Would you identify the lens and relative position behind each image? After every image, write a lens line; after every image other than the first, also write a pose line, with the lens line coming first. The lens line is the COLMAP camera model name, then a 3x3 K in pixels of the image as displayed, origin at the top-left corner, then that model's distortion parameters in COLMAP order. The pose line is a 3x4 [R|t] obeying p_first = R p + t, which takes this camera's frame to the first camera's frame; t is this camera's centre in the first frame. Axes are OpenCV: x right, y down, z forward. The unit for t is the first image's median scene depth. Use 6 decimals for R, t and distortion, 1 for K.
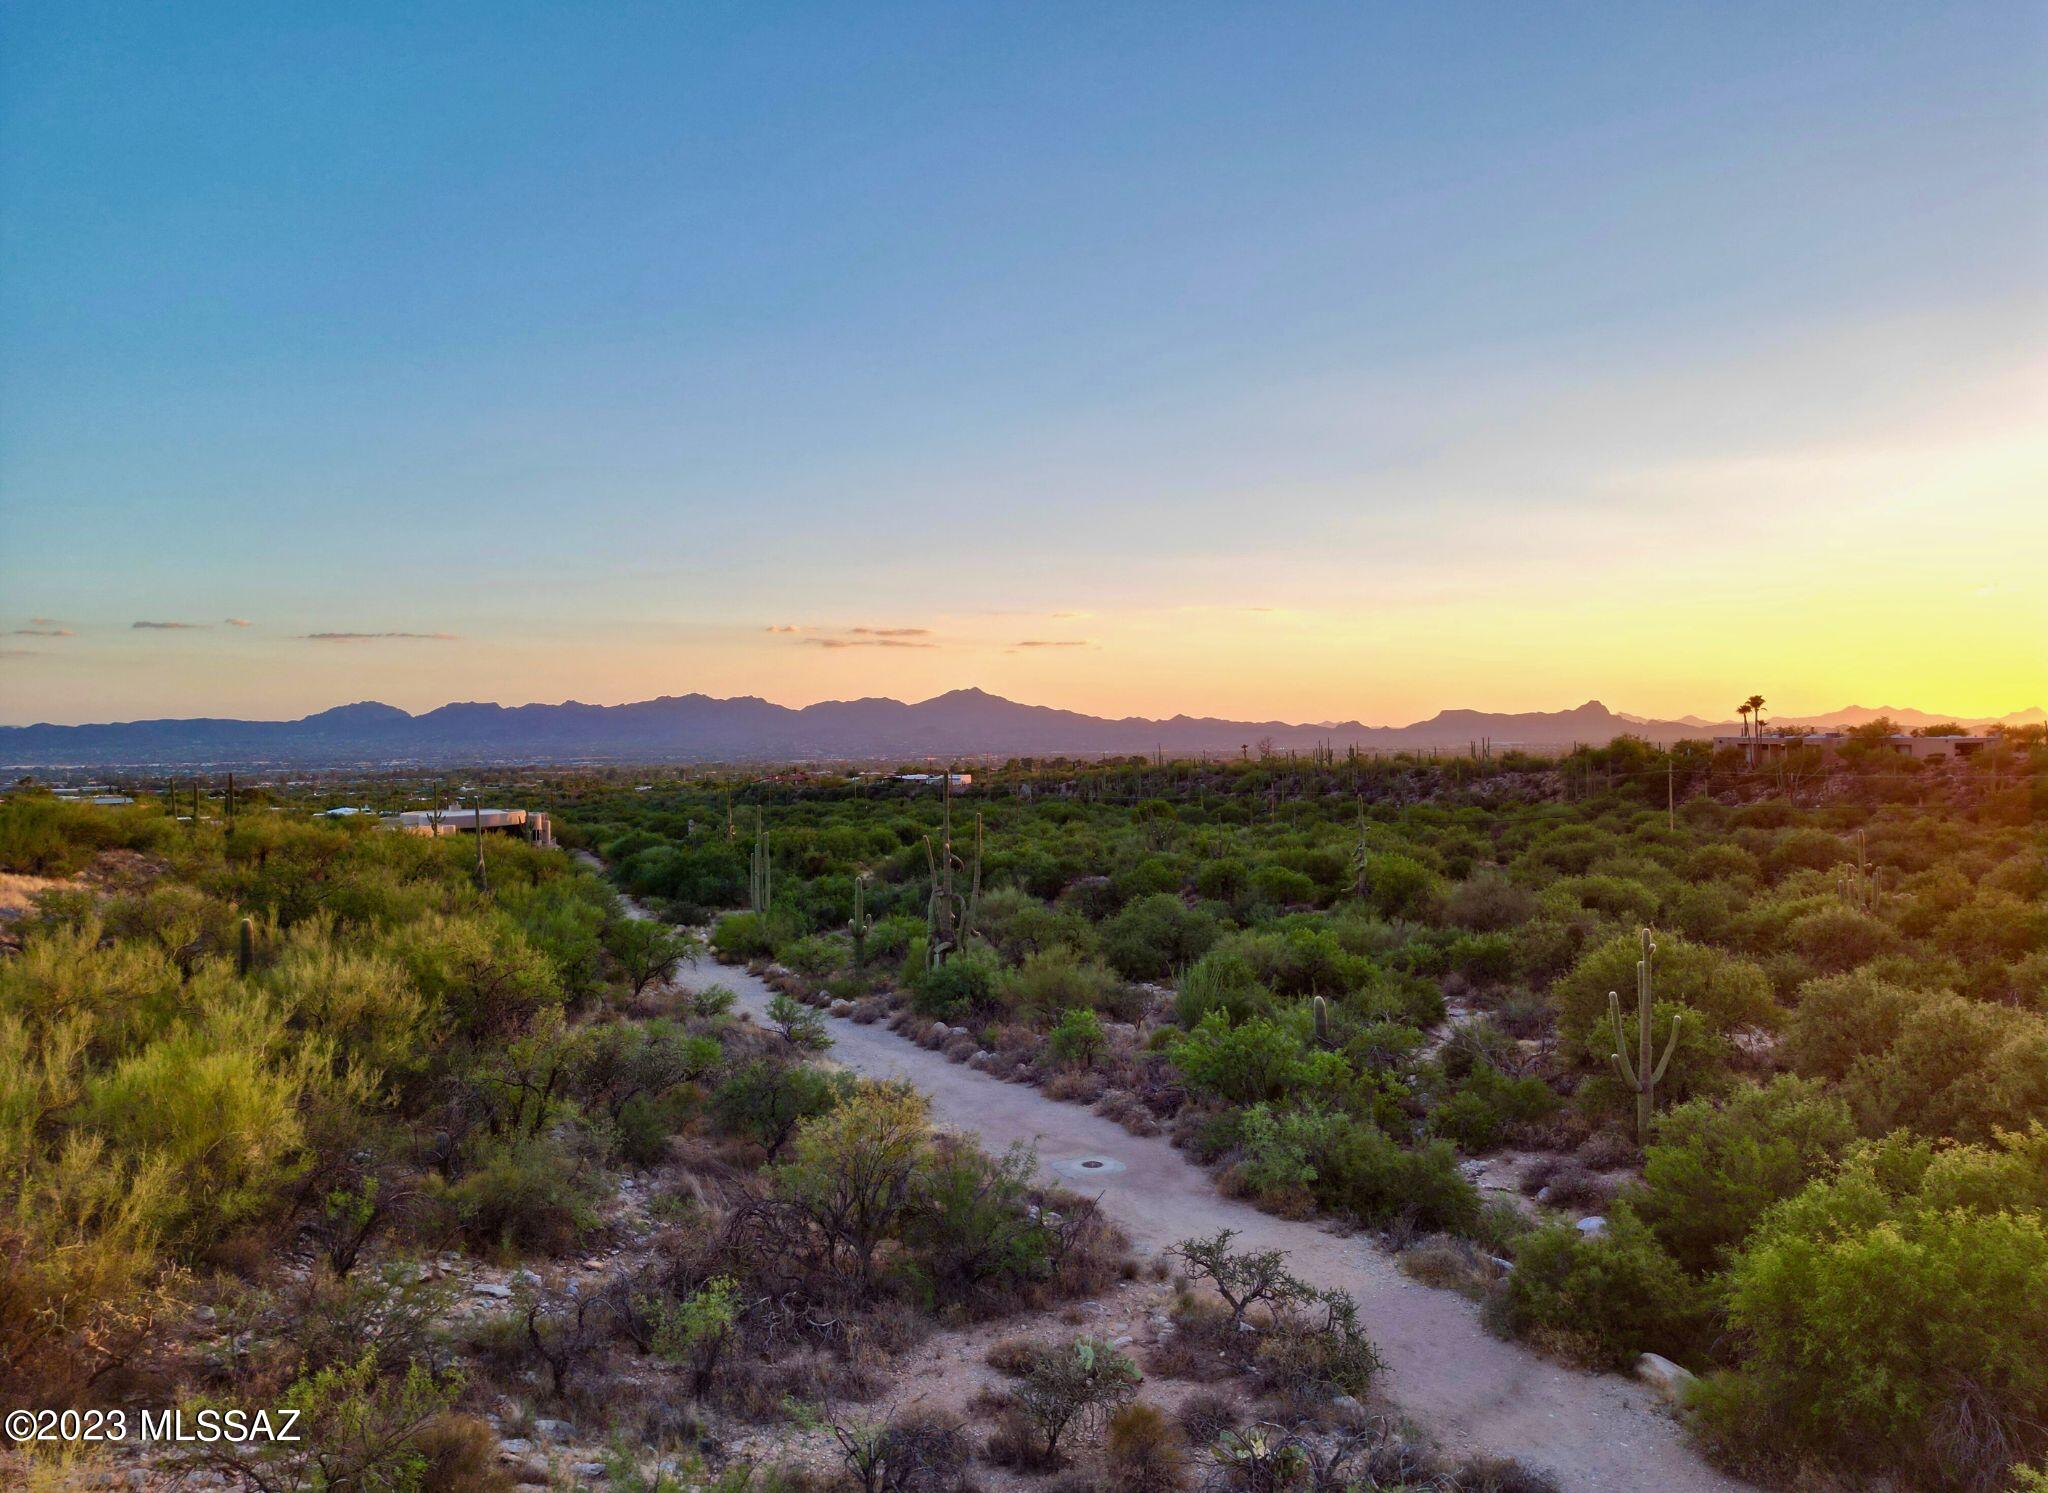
lens RADIAL K [[1438.3, 0, 1024.8], [0, 1438.3, 742.2], [0, 0, 1]] dist [0.080266, -0.084464]
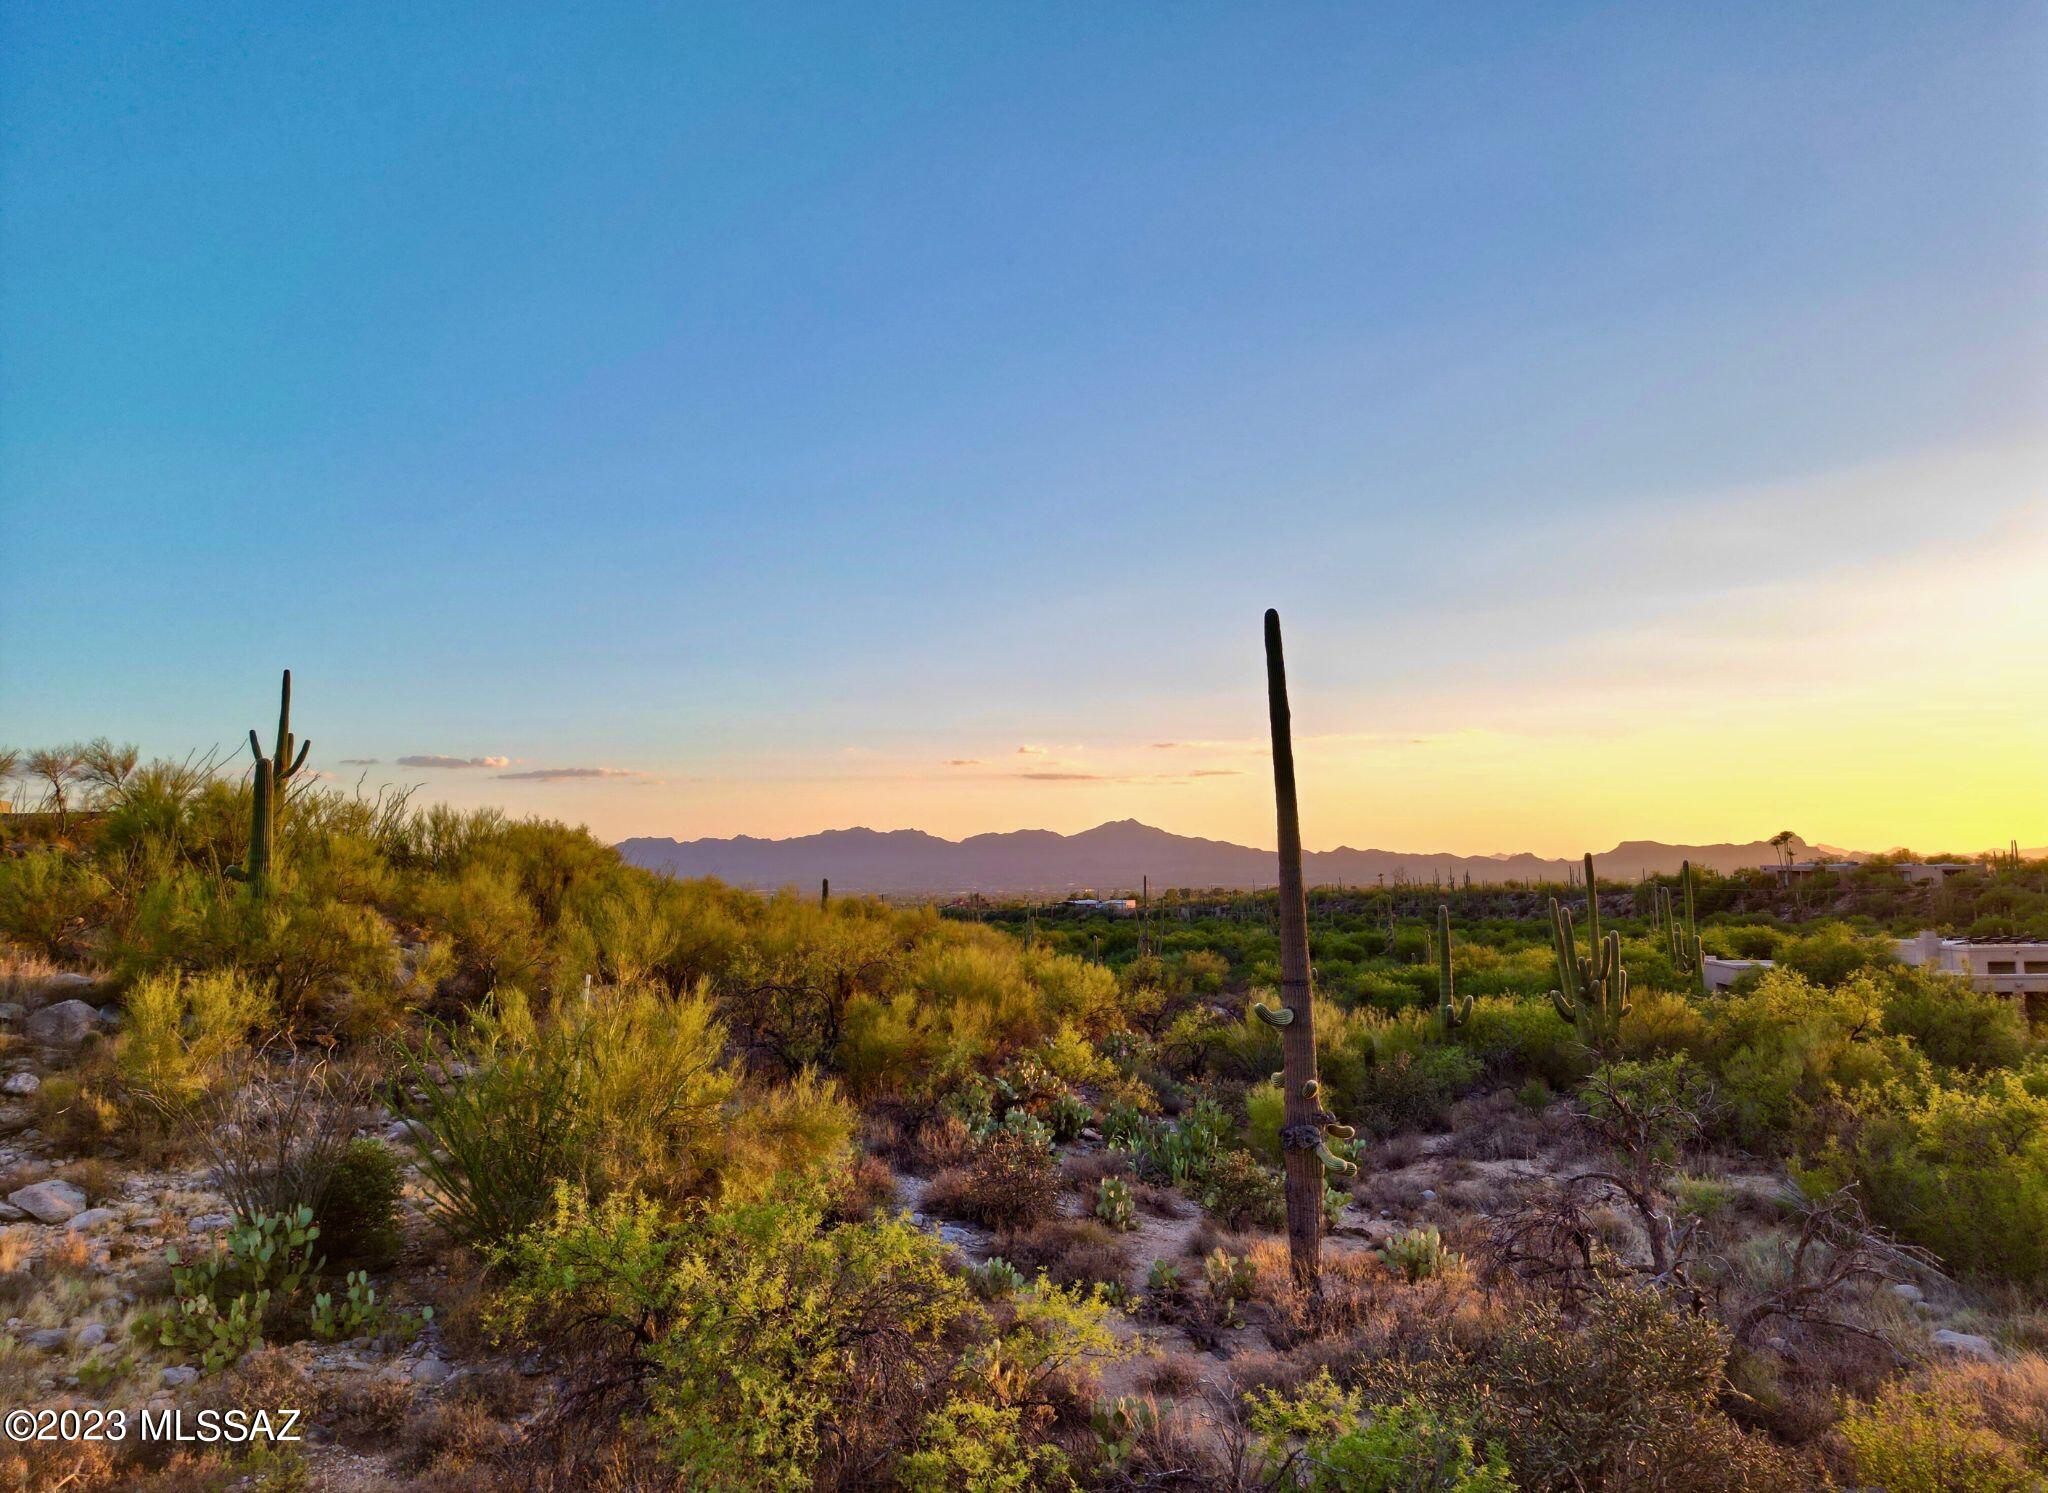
lens RADIAL K [[1443.7, 0, 1026.3], [0, 1443.7, 727.2], [0, 0, 1]] dist [0.104276, -0.113072]
pose [[0.994305, -0.012209, -0.105874, -0.001060], [0.001416, 0.994843, -0.101421, 0.002736], [0.106566, 0.100694, 0.989194, -0.149088]]
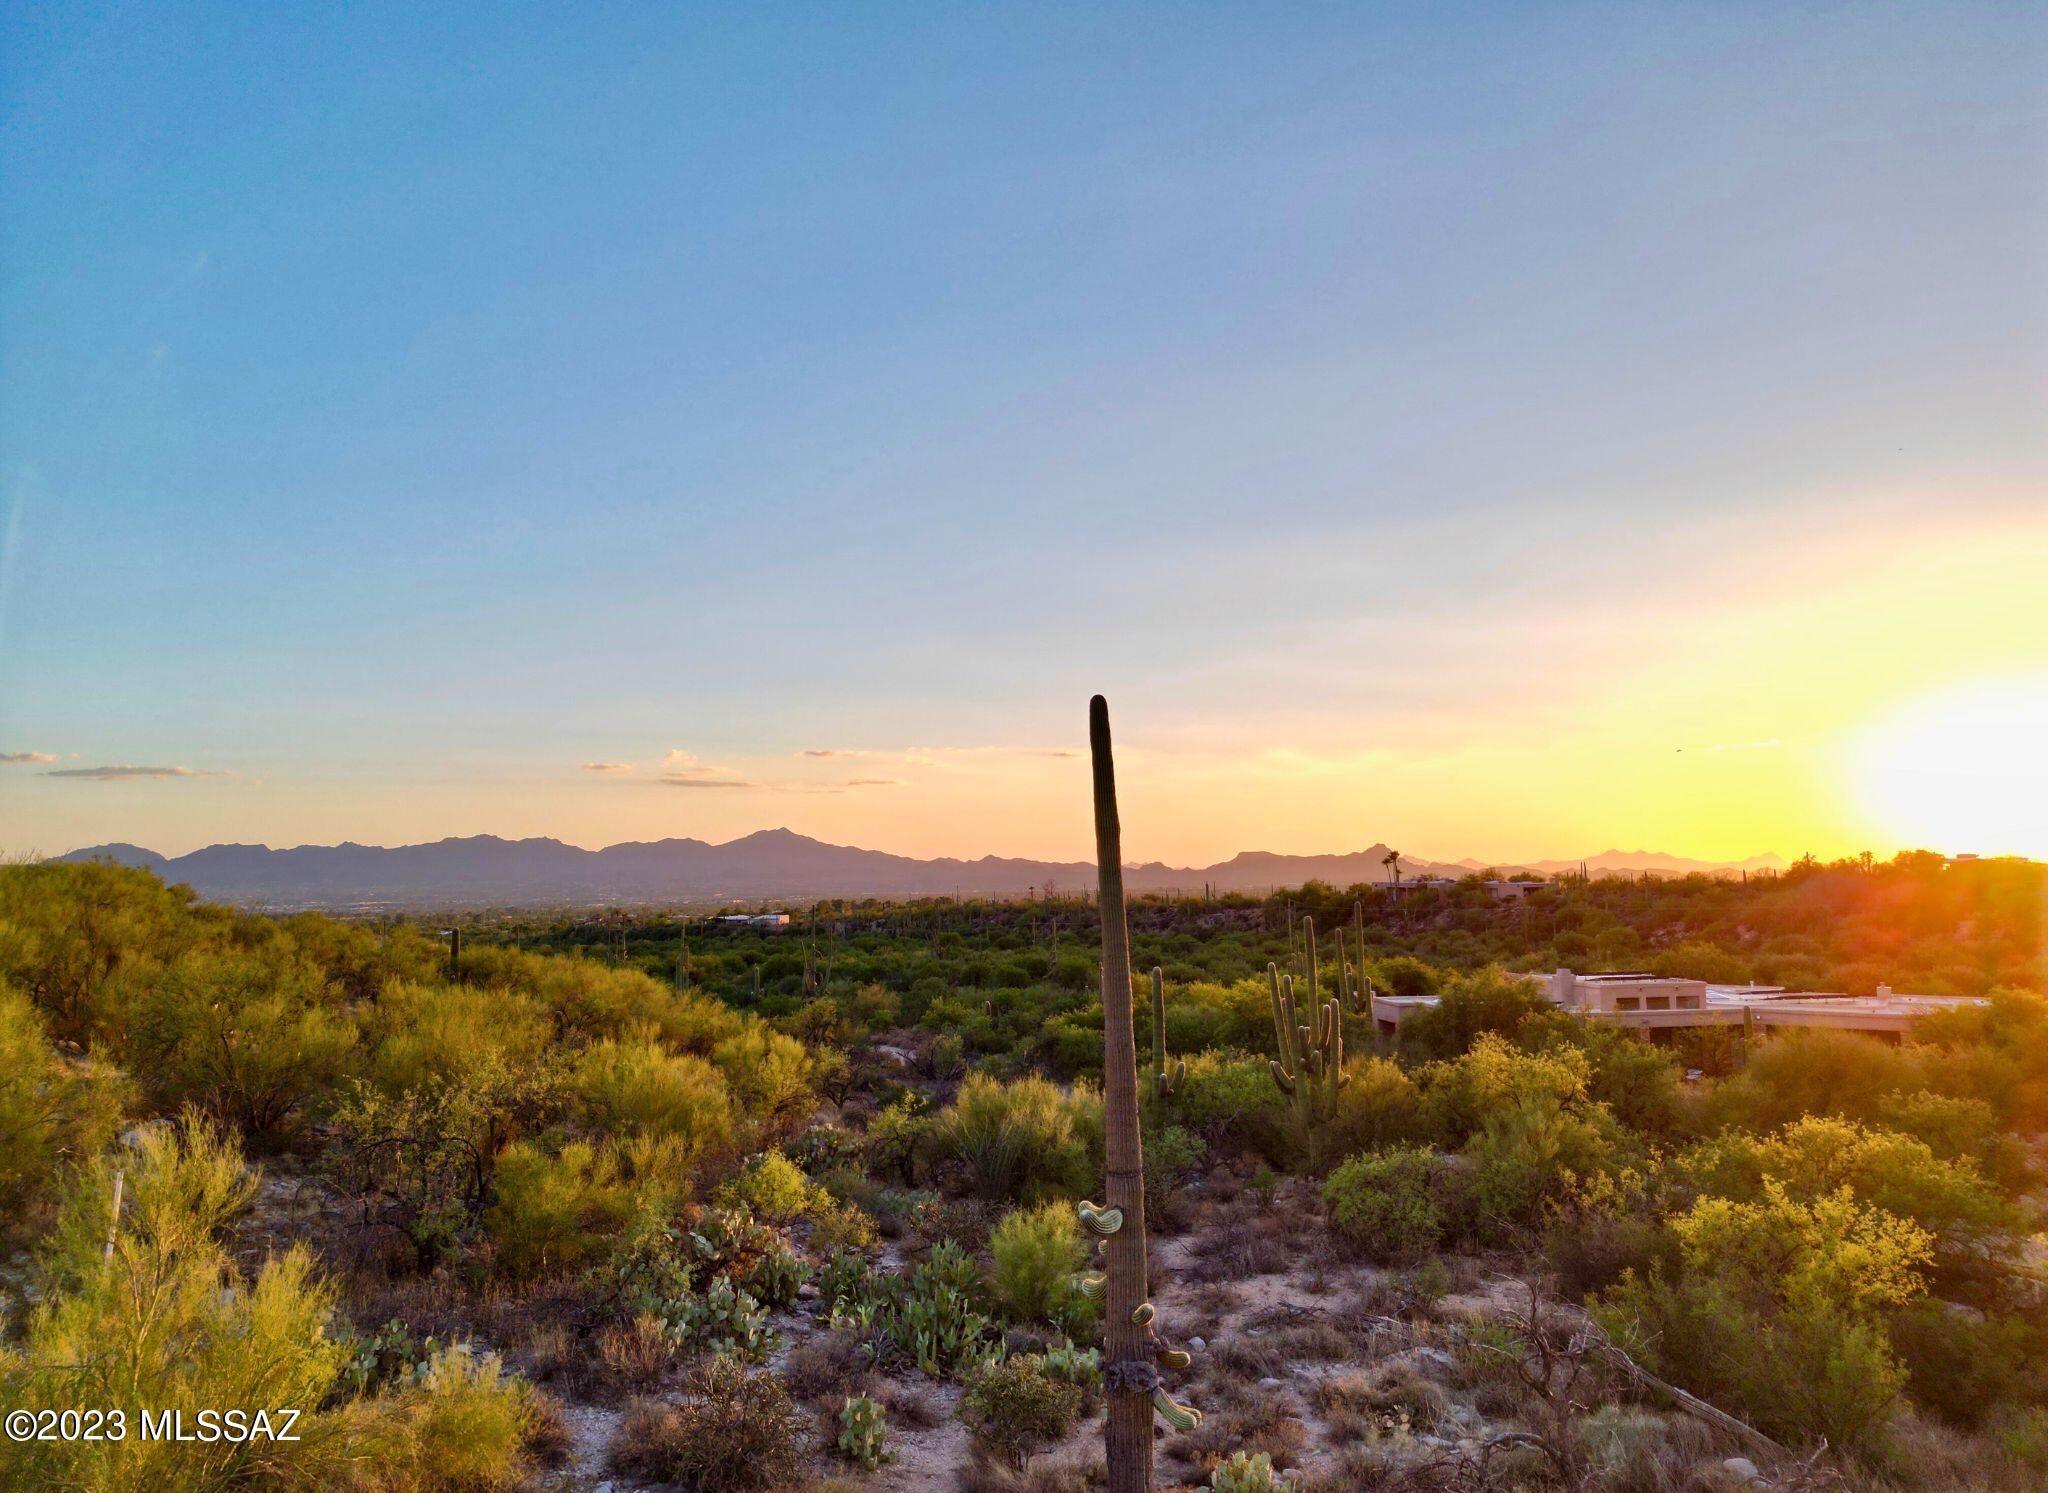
lens RADIAL K [[1448.7, 0, 1025.3], [0, 1448.7, 743.7], [0, 0, 1]] dist [0.083534, -0.089166]
pose [[0.991373, 0.011861, 0.130532, -0.004770], [0.000724, 0.995386, -0.095944, -0.000948], [-0.131068, 0.095211, 0.986791, -0.138668]]
